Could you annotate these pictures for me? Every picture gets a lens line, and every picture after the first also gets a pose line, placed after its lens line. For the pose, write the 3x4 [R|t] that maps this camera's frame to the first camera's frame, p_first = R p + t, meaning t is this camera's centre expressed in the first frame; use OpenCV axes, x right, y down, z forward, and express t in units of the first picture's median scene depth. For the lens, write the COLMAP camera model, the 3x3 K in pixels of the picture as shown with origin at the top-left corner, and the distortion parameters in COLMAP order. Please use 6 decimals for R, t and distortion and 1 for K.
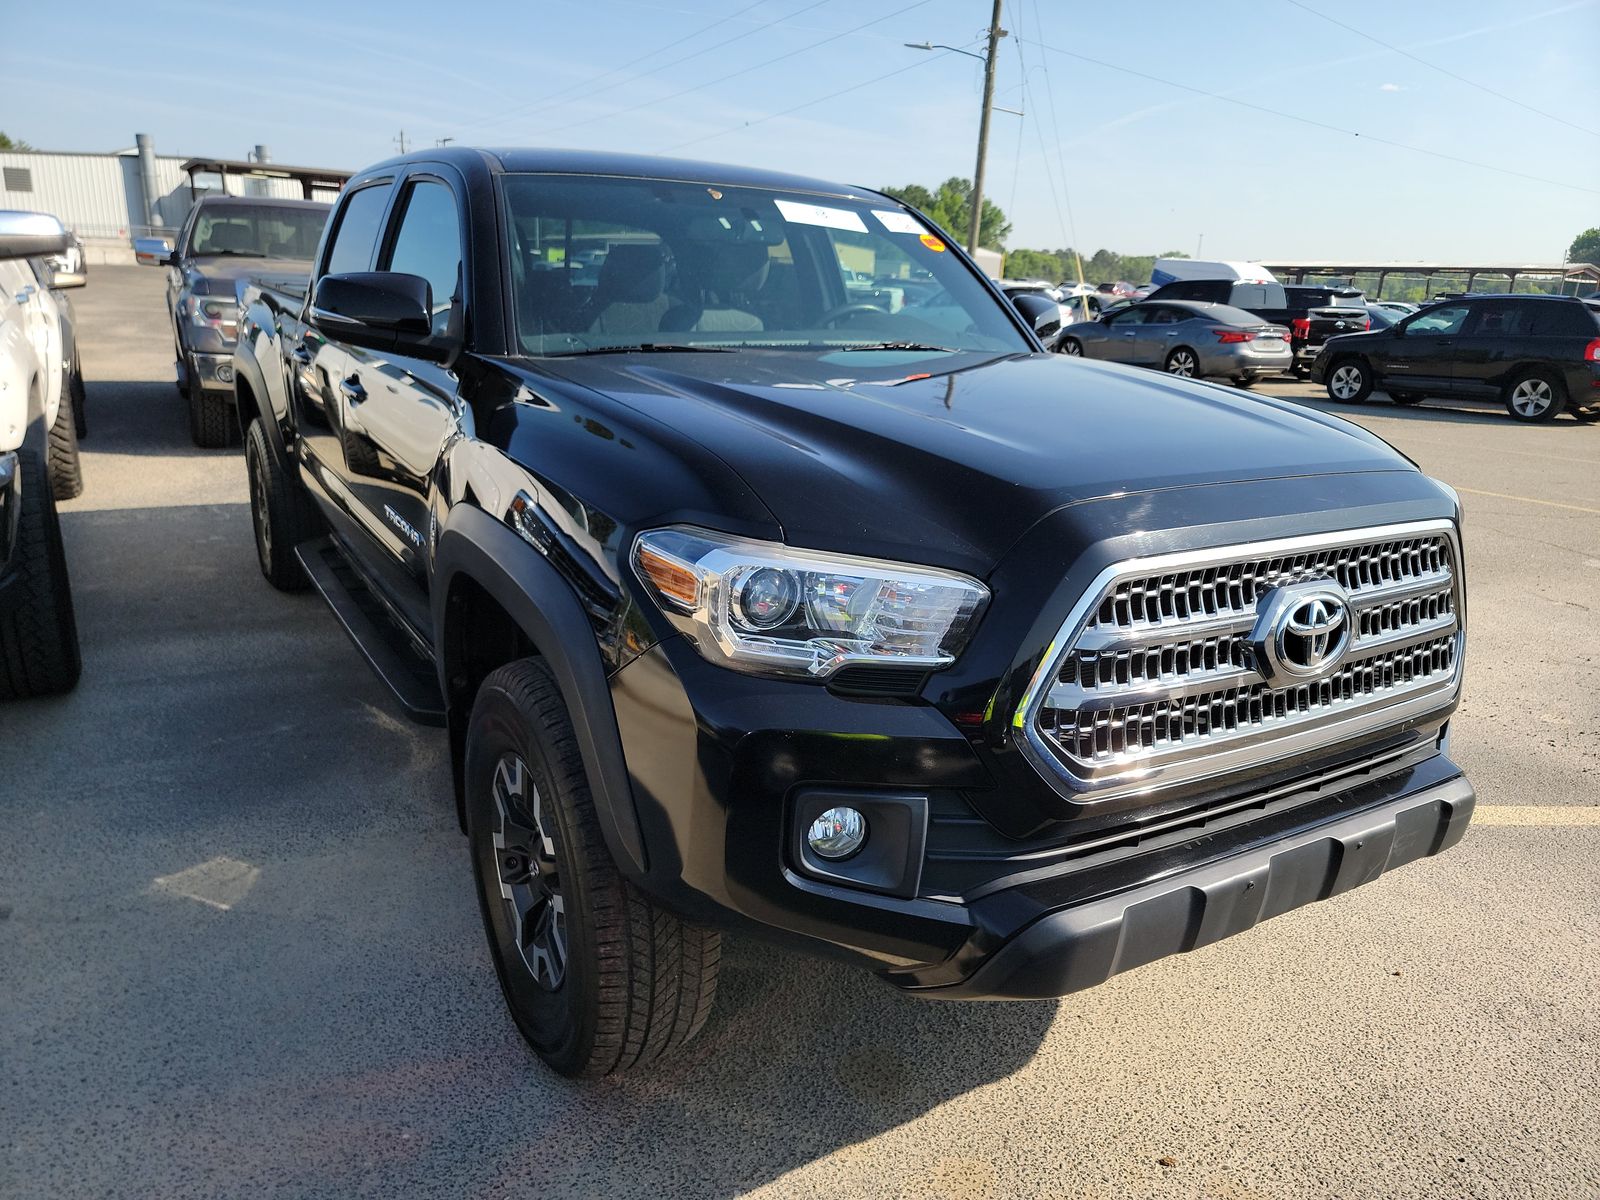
lens RADIAL K [[1113.3, 0, 804.5], [0, 1113.3, 615.8], [0, 0, 1]] dist [0.066663, -0.054888]
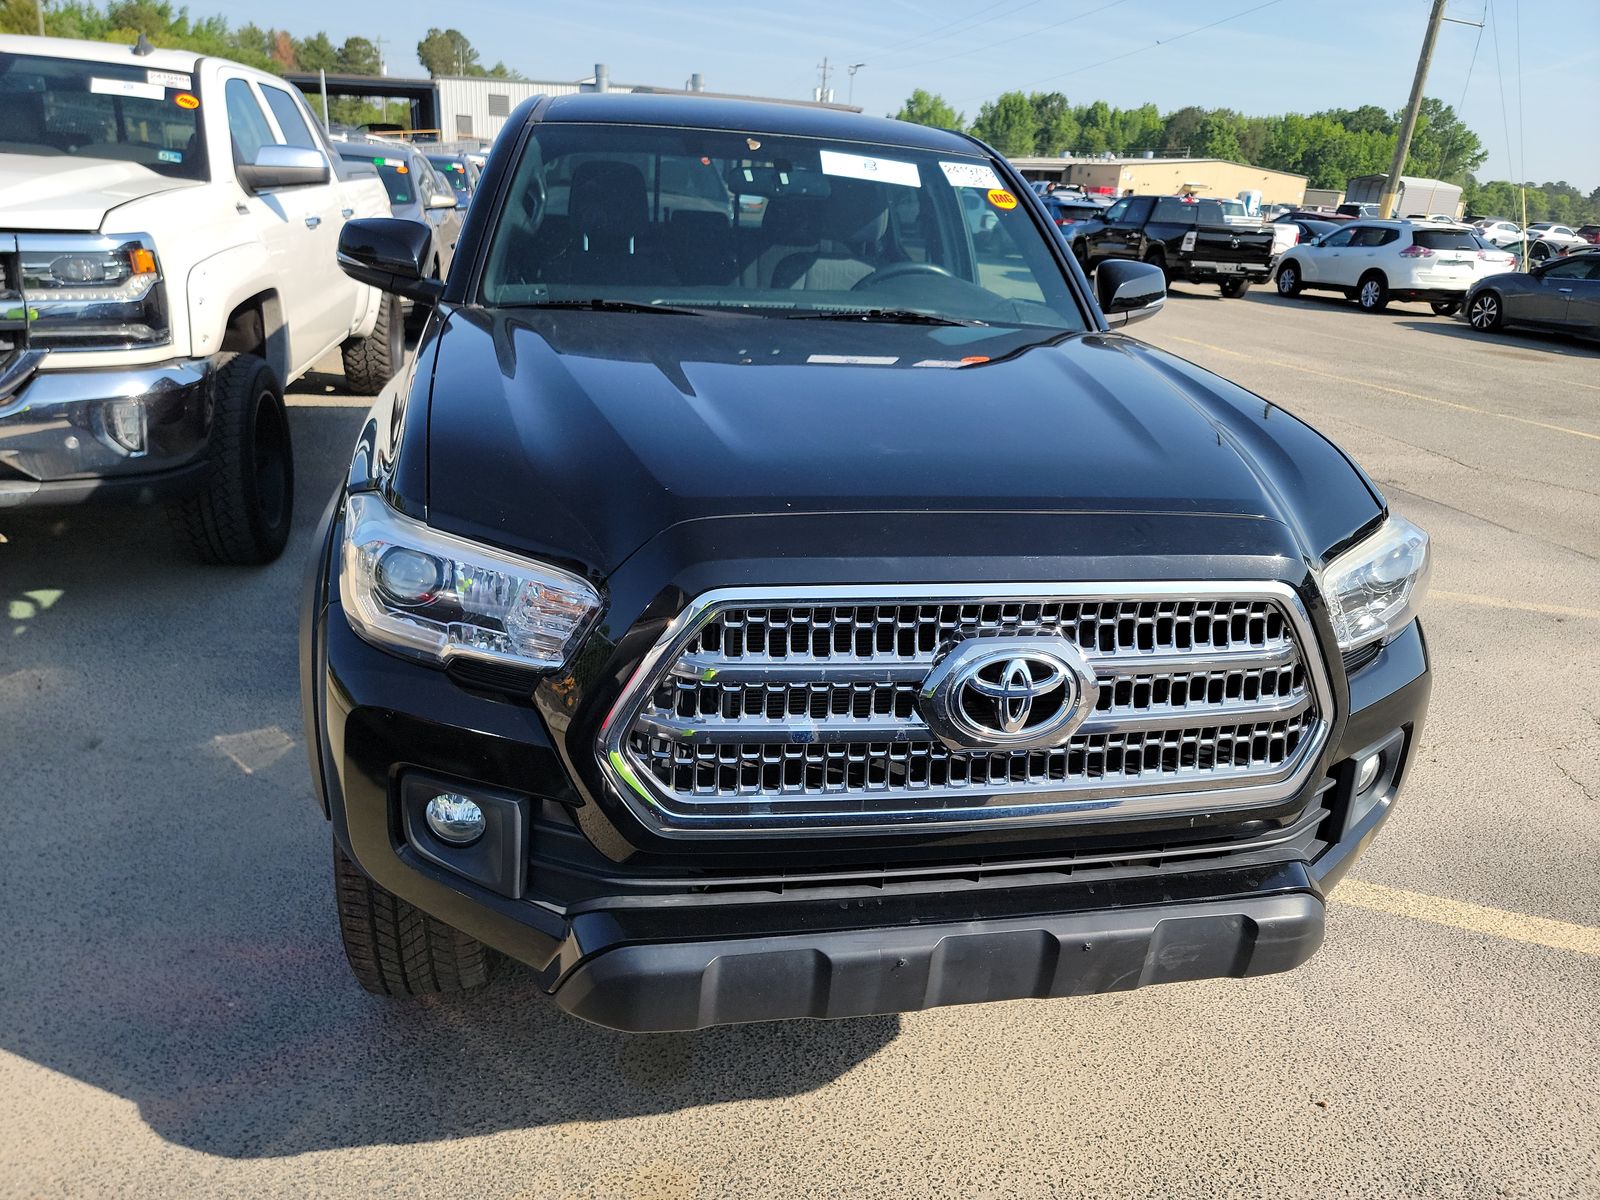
lens RADIAL K [[1113.3, 0, 800.0], [0, 1113.3, 600.0], [0, 0, 1]] dist [0.064885, -0.049271]
pose [[0.942593, 0.136349, -0.304839, 0.489102], [-0.122370, 0.990380, 0.064599, -0.082419], [0.310715, -0.023587, 0.950211, 0.122758]]
